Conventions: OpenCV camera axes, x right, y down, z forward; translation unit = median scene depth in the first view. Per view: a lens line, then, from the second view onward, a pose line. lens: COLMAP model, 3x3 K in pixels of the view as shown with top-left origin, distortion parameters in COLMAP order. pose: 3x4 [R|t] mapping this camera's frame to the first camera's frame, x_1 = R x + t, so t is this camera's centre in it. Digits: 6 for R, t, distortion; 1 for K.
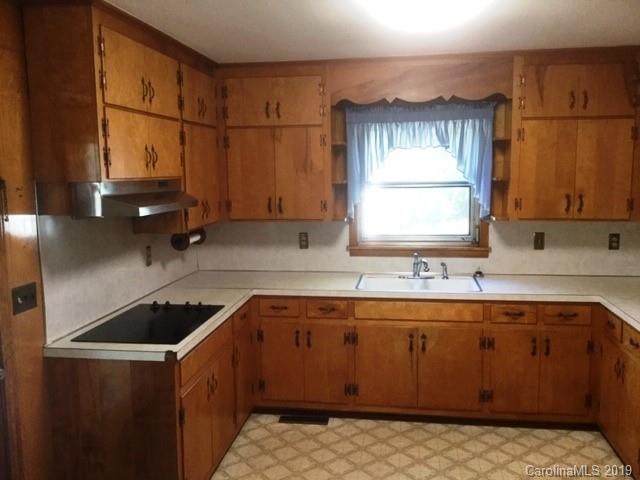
lens RADIAL K [[586.5, 0, 320.0], [0, 586.5, 240.0], [0, 0, 1]] dist [0.120373, -0.220952]
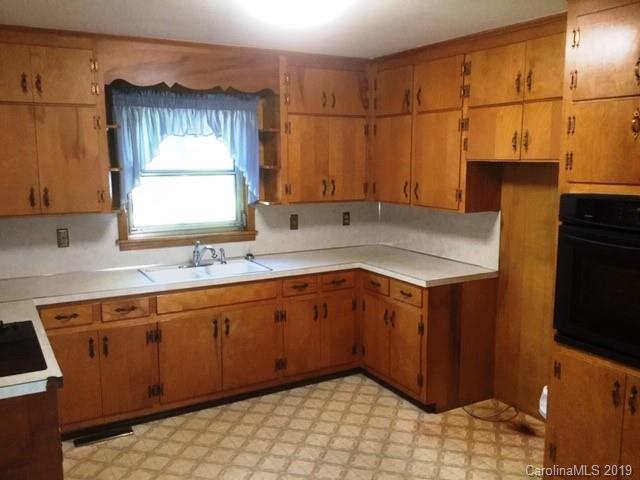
lens RADIAL K [[586.5, 0, 320.0], [0, 586.5, 240.0], [0, 0, 1]] dist [0.120373, -0.220952]
pose [[0.784046, -0.077590, 0.615834, -0.307639], [0.069202, 0.996898, 0.037496, -0.003023], [-0.616833, 0.013218, 0.786983, 0.088498]]
